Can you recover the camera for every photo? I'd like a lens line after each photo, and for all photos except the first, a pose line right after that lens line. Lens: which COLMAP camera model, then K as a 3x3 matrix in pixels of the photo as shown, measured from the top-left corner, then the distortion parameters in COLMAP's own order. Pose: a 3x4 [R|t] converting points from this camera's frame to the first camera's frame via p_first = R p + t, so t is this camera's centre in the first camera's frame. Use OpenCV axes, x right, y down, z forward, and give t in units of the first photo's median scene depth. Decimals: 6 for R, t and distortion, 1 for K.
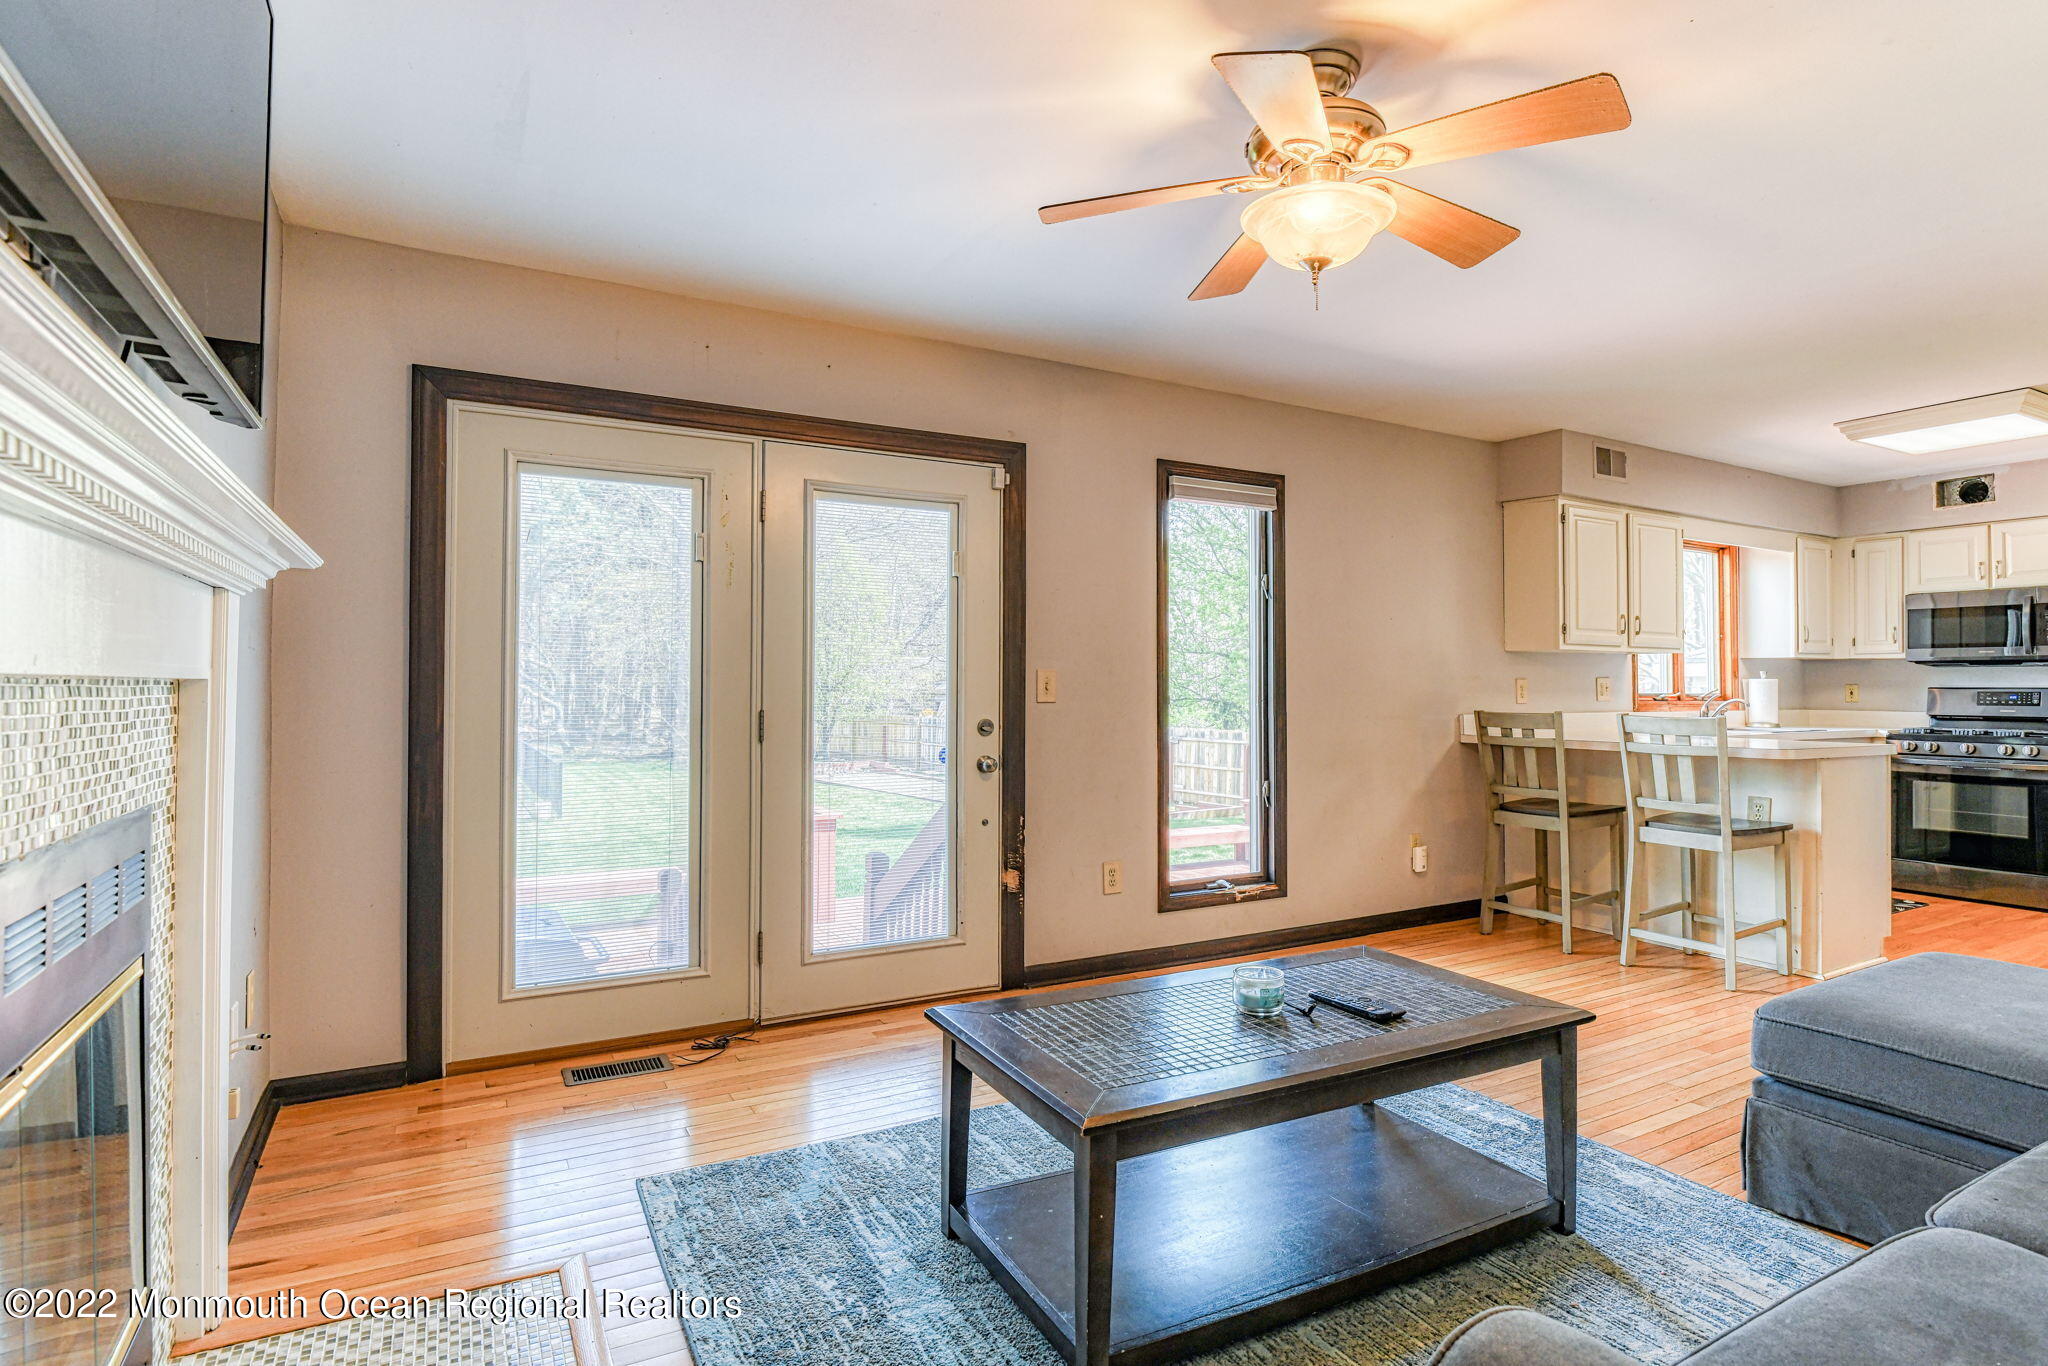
lens RADIAL K [[1058.1, 0, 1024.1], [0, 1058.1, 674.0], [0, 0, 1]] dist [0.000056, -0.000280]
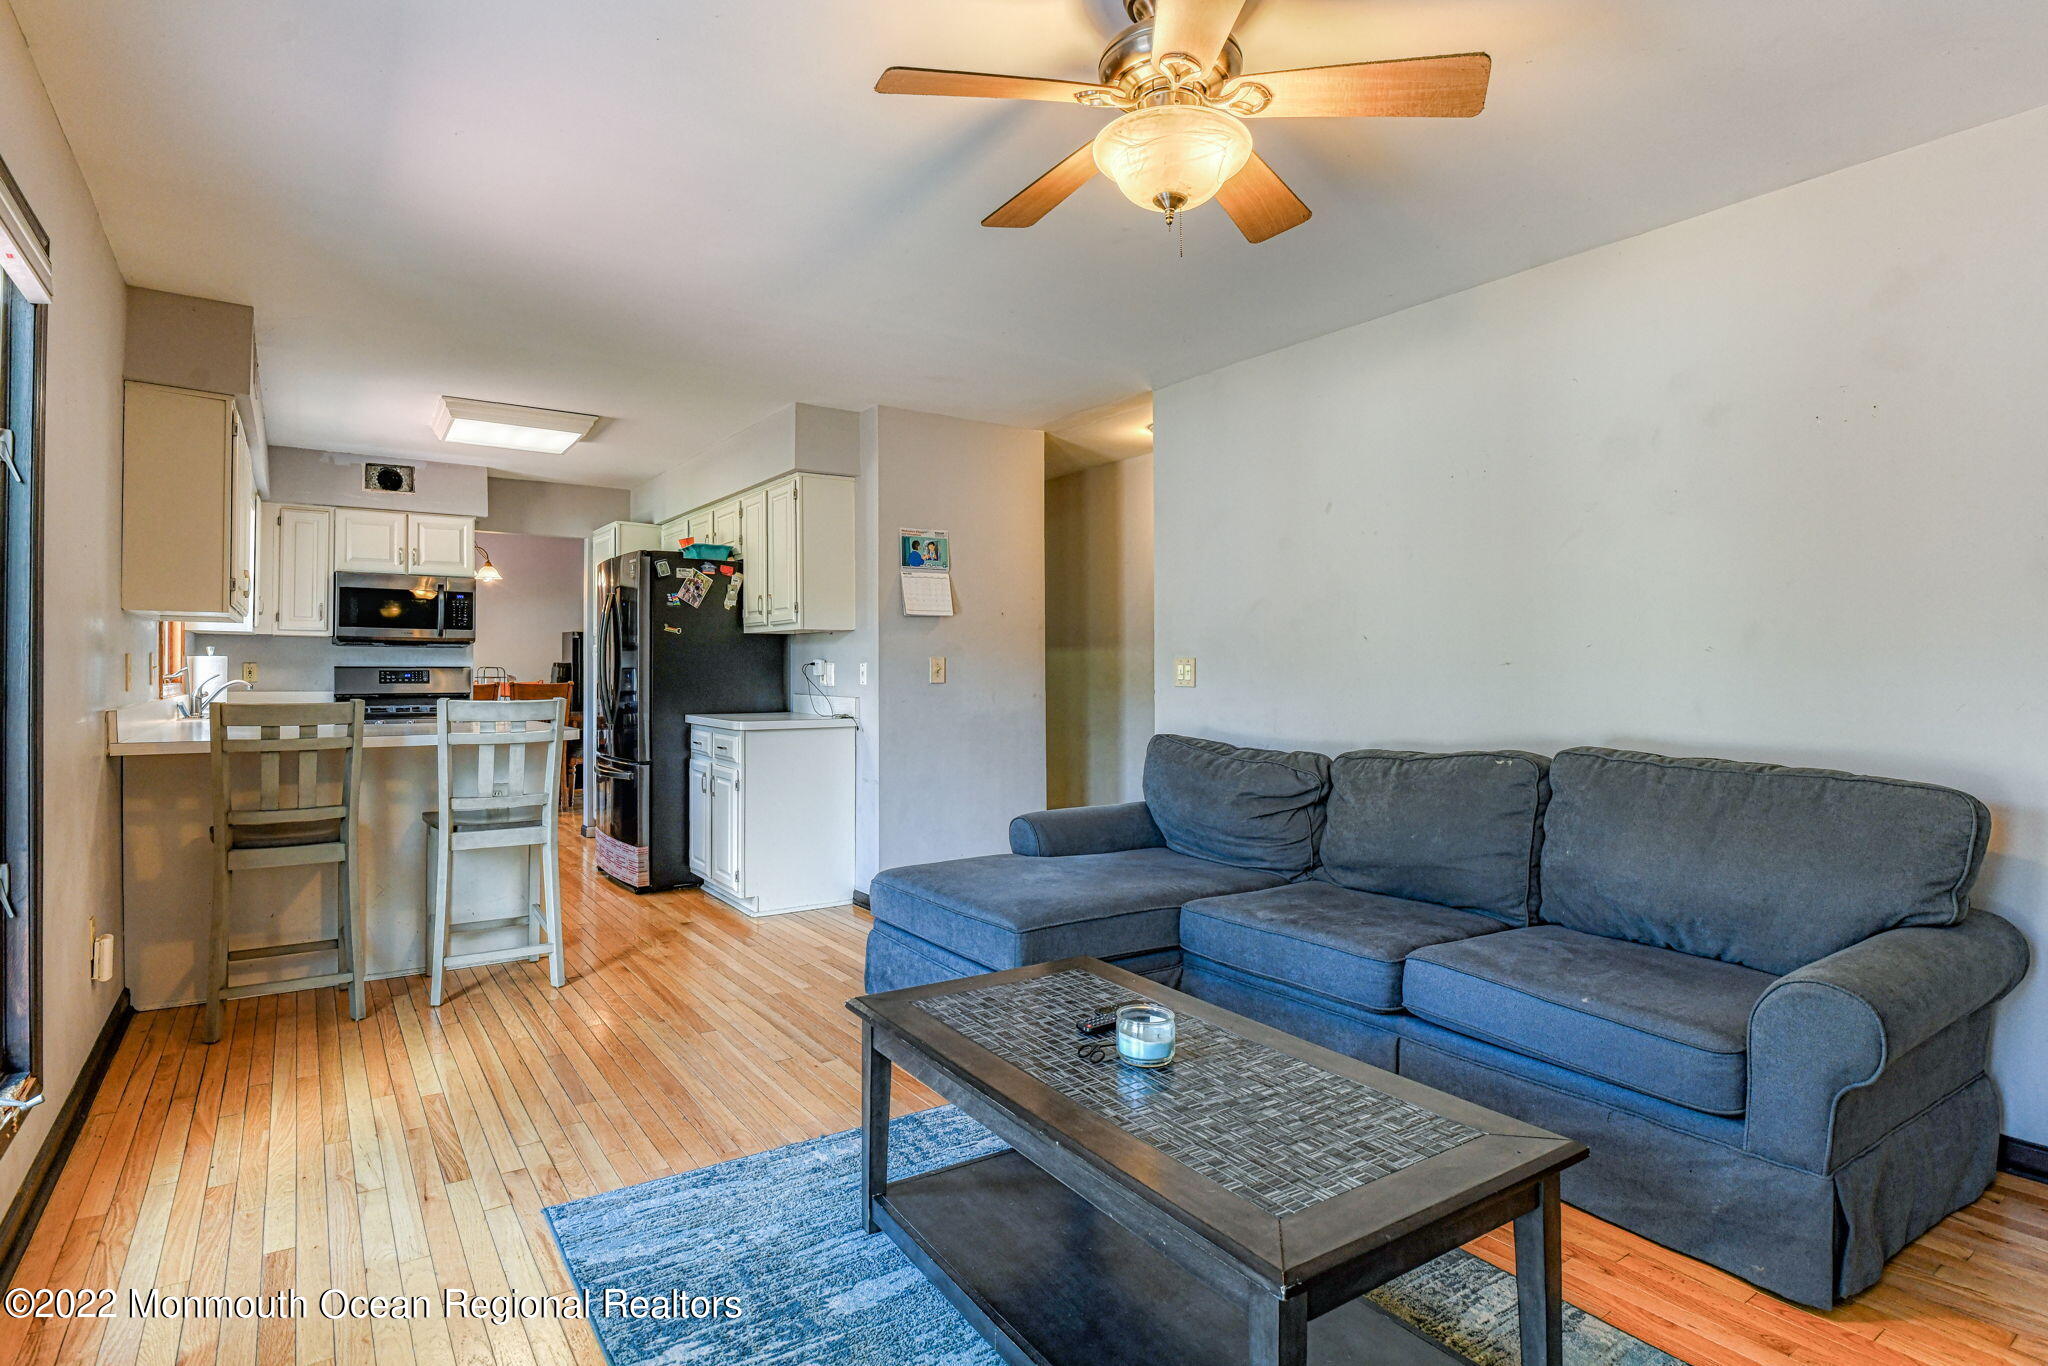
lens RADIAL K [[1058.1, 0, 1024.1], [0, 1058.1, 674.0], [0, 0, 1]] dist [0.000056, -0.000280]
pose [[-0.086696, -0.005432, 0.996220, -0.209890], [-0.019750, 0.999798, 0.003733, 0.004517], [-0.996039, -0.019352, -0.086786, 0.464066]]
